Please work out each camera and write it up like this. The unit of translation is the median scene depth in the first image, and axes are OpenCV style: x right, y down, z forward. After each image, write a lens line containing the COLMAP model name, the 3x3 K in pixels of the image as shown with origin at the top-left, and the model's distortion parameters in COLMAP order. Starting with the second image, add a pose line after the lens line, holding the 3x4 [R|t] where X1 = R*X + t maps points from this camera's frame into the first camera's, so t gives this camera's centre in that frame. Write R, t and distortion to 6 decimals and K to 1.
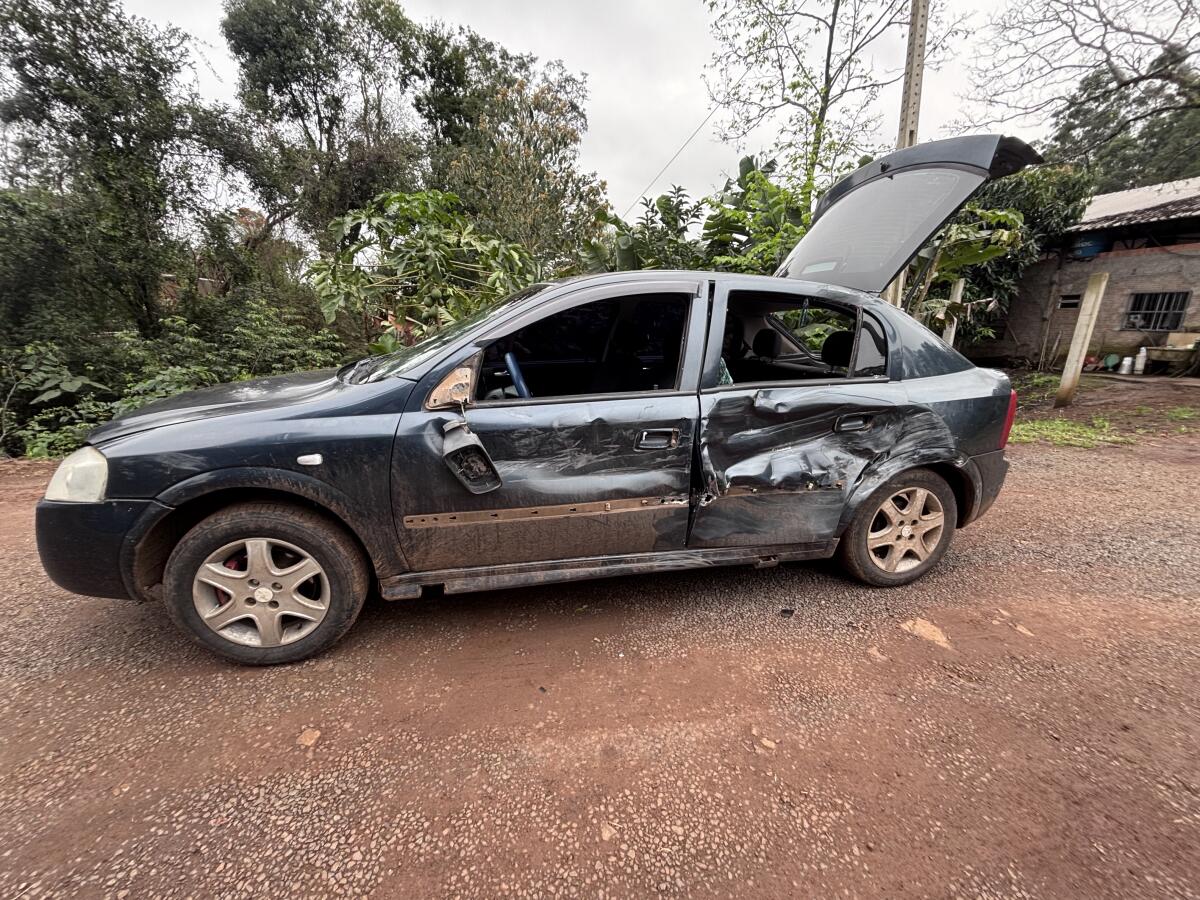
lens RADIAL K [[481.6, 0, 595.0], [0, 481.6, 451.7], [0, 0, 1]] dist [0.000252, 0.000098]
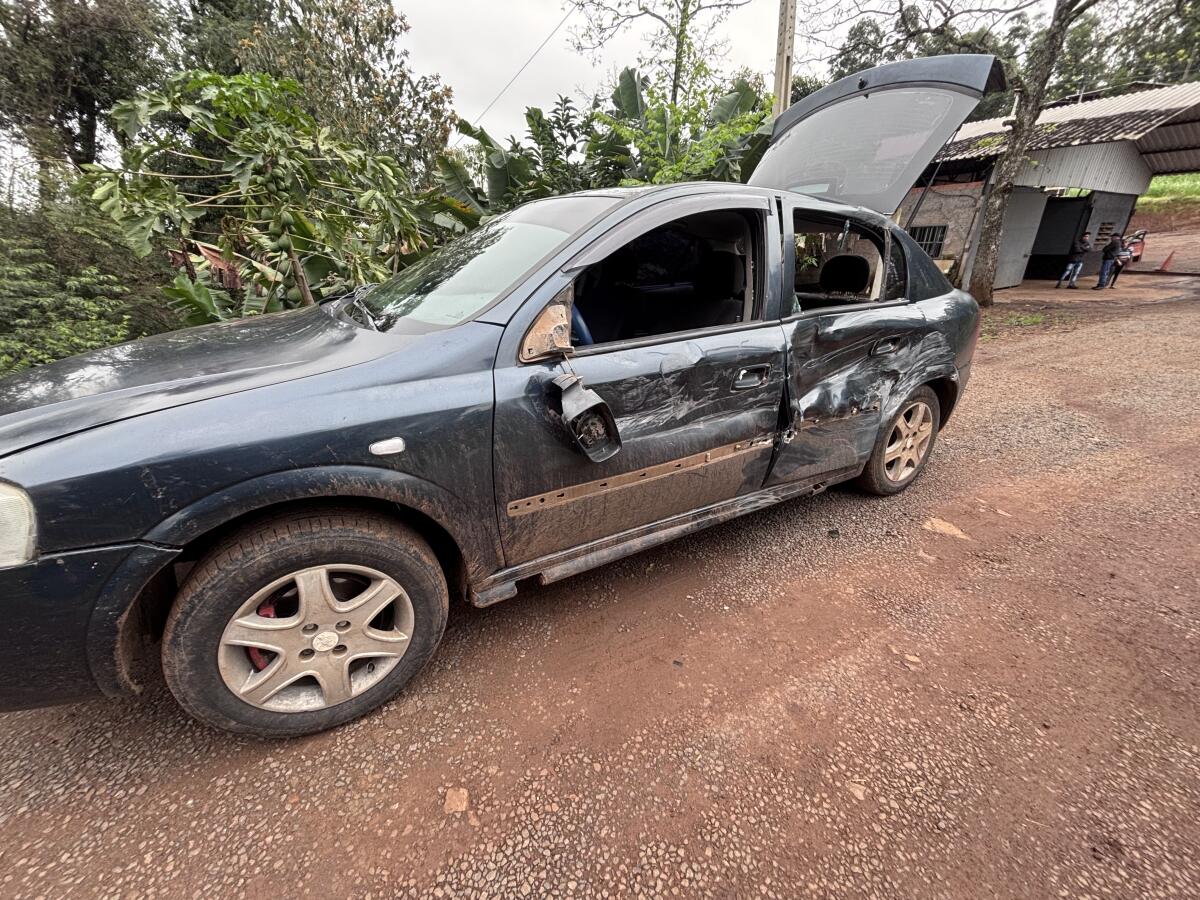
lens RADIAL K [[481.6, 0, 599.8], [0, 481.6, 451.2], [0, 0, 1]] dist [0.000252, 0.000098]
pose [[0.948995, -0.127413, 0.288398, -0.394004], [0.091317, 0.986576, 0.135382, -0.034363], [-0.301776, -0.102141, 0.947891, 0.188328]]
